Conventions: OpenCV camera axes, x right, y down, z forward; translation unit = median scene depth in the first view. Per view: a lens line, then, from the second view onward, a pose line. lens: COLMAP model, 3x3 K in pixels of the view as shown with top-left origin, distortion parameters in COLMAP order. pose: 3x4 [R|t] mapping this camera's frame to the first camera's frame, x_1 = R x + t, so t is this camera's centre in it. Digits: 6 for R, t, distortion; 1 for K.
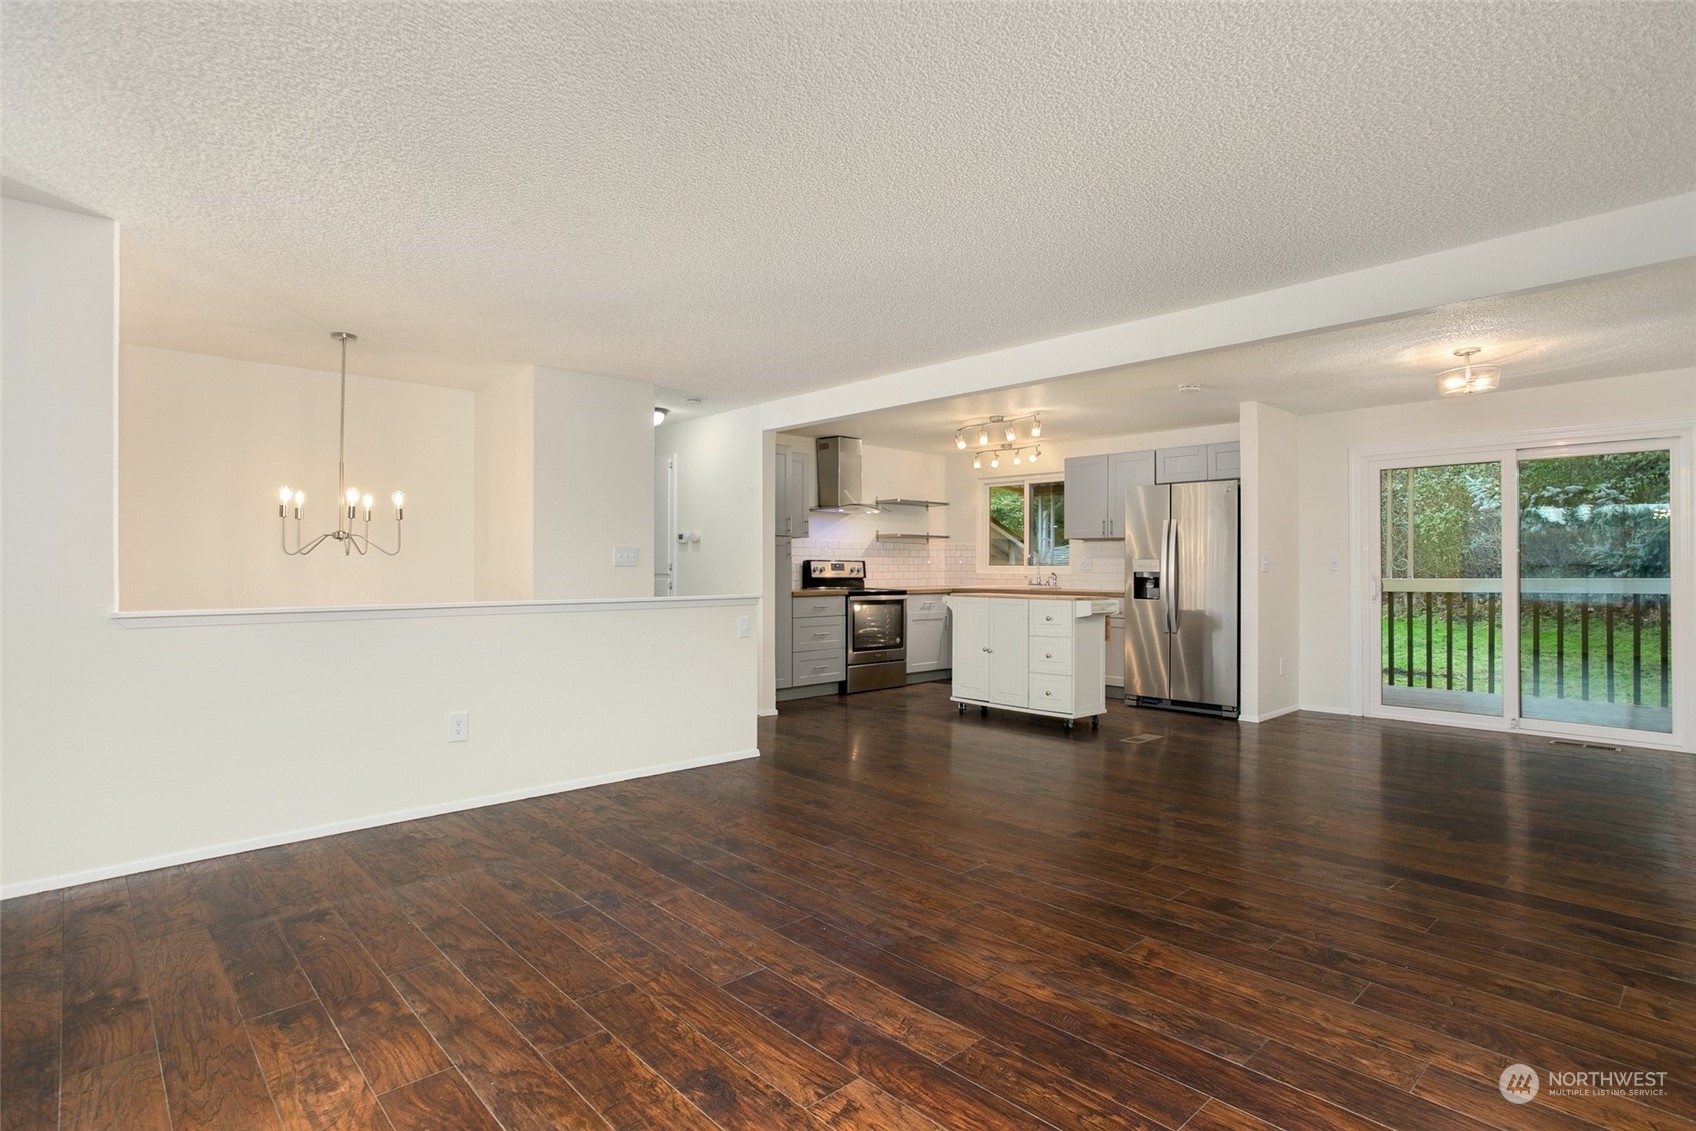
lens RADIAL K [[833.1, 0, 860.6], [0, 833.1, 563.1], [0, 0, 1]] dist [-0.010742, 0.000271]
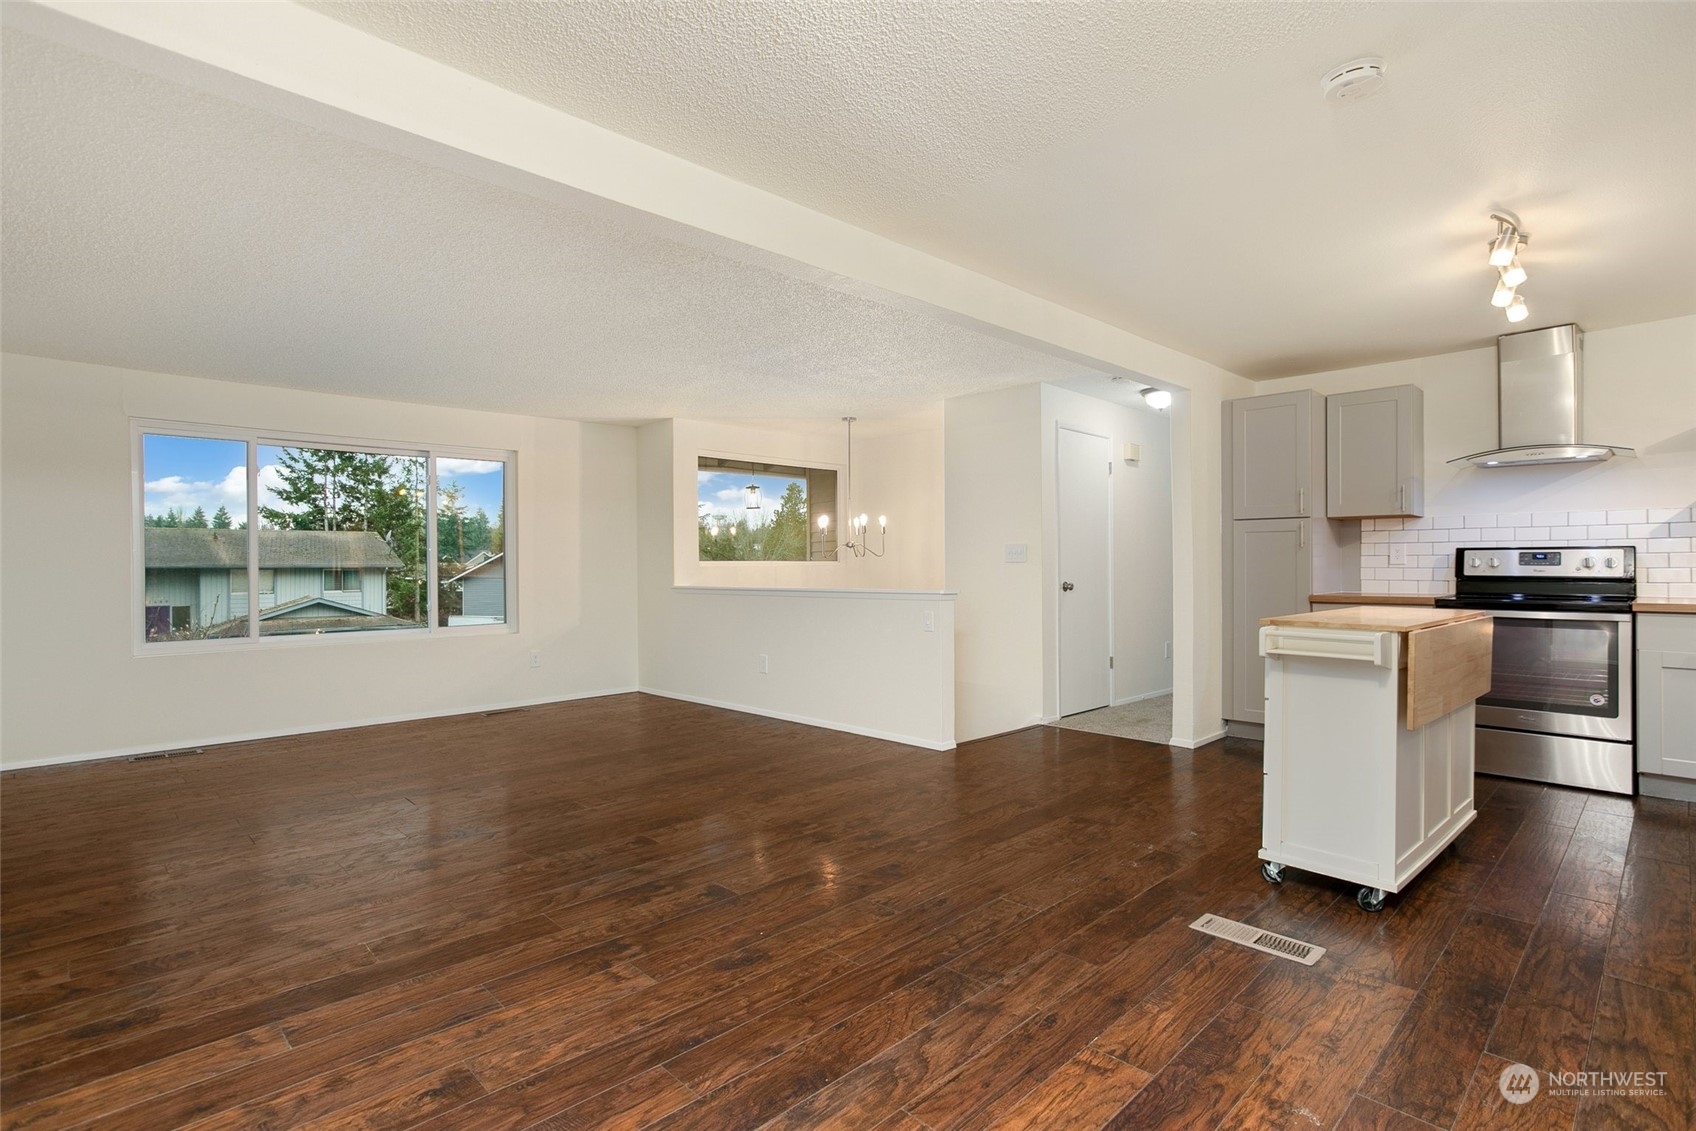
lens RADIAL K [[833.1, 0, 860.6], [0, 833.1, 563.1], [0, 0, 1]] dist [-0.010742, 0.000271]
pose [[0.023062, -0.002409, -0.999731, 0.534491], [0.011738, 0.999929, -0.002139, 0.003693], [0.999665, -0.011686, 0.023088, 0.532576]]
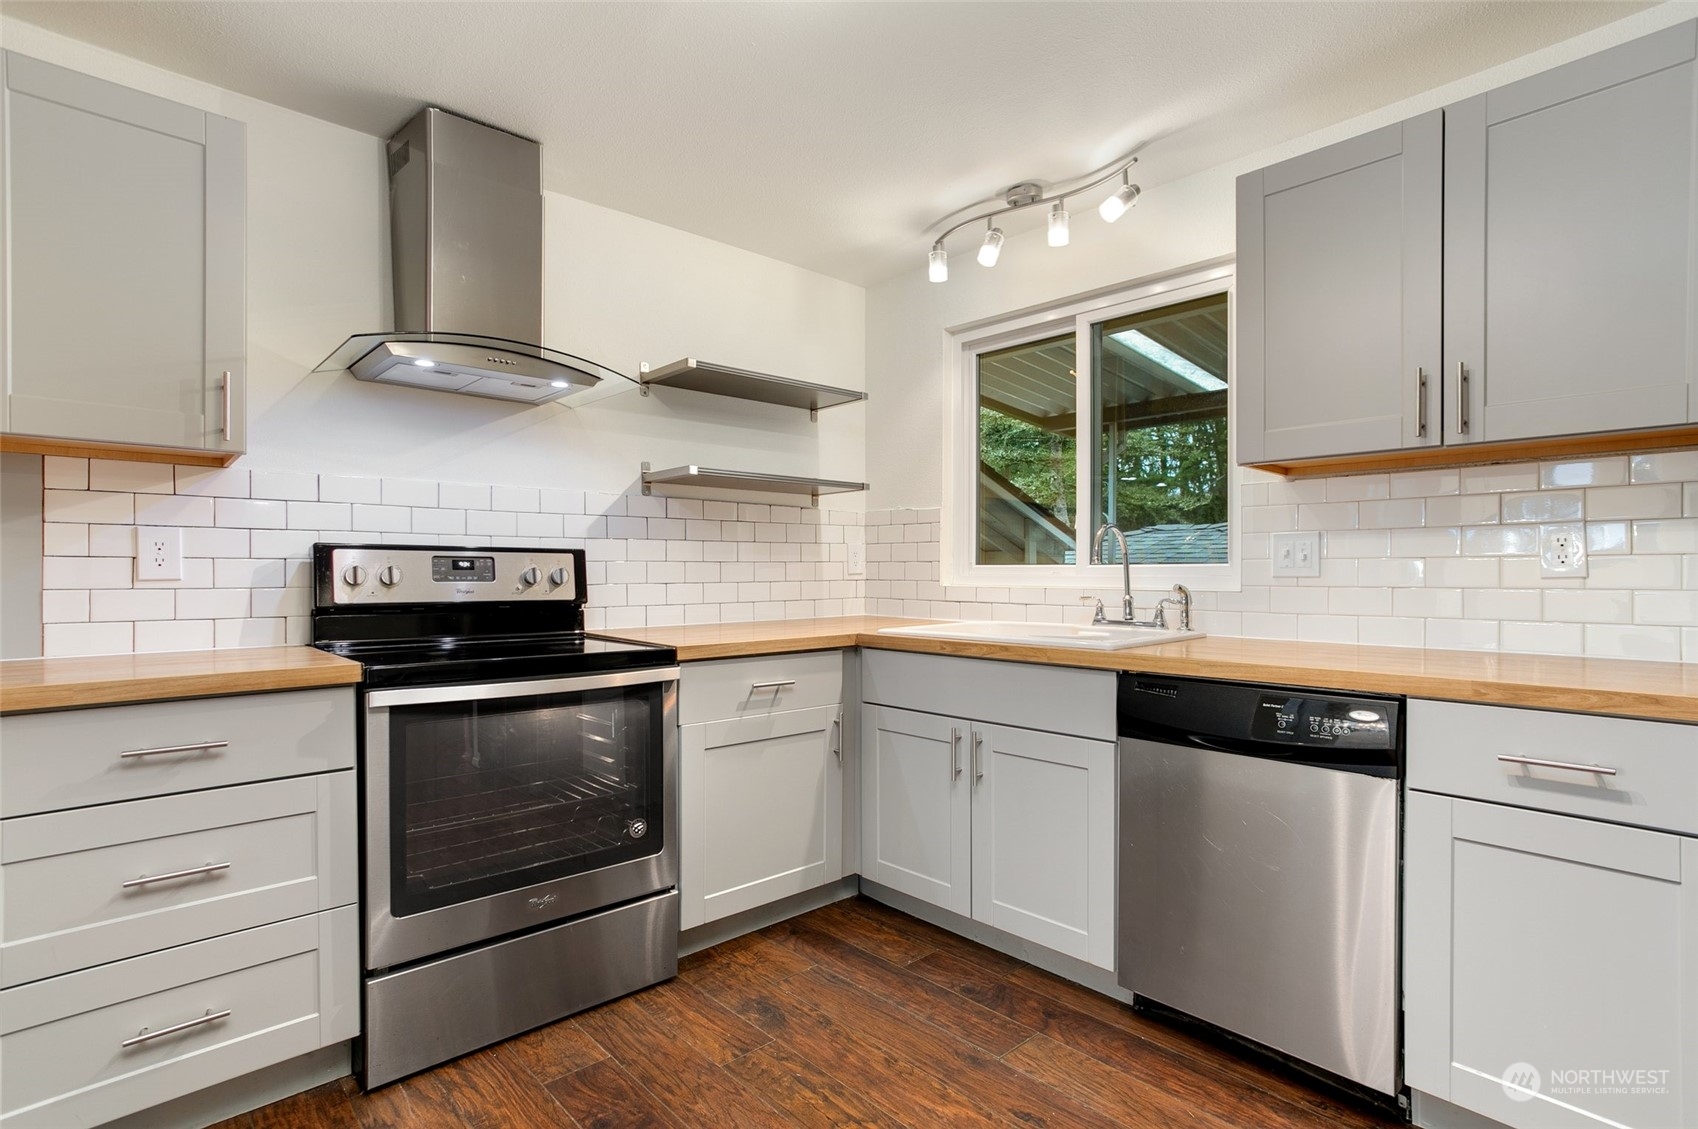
lens RADIAL K [[844.1, 0, 849.0], [0, 844.1, 564.5], [0, 0, 1]] dist [0.000938, 0.000252]
pose [[0.999852, -0.002136, -0.017100, 0.118805], [0.002065, 0.999989, -0.004201, 0.004979], [0.017108, 0.004165, 0.999845, 0.708881]]
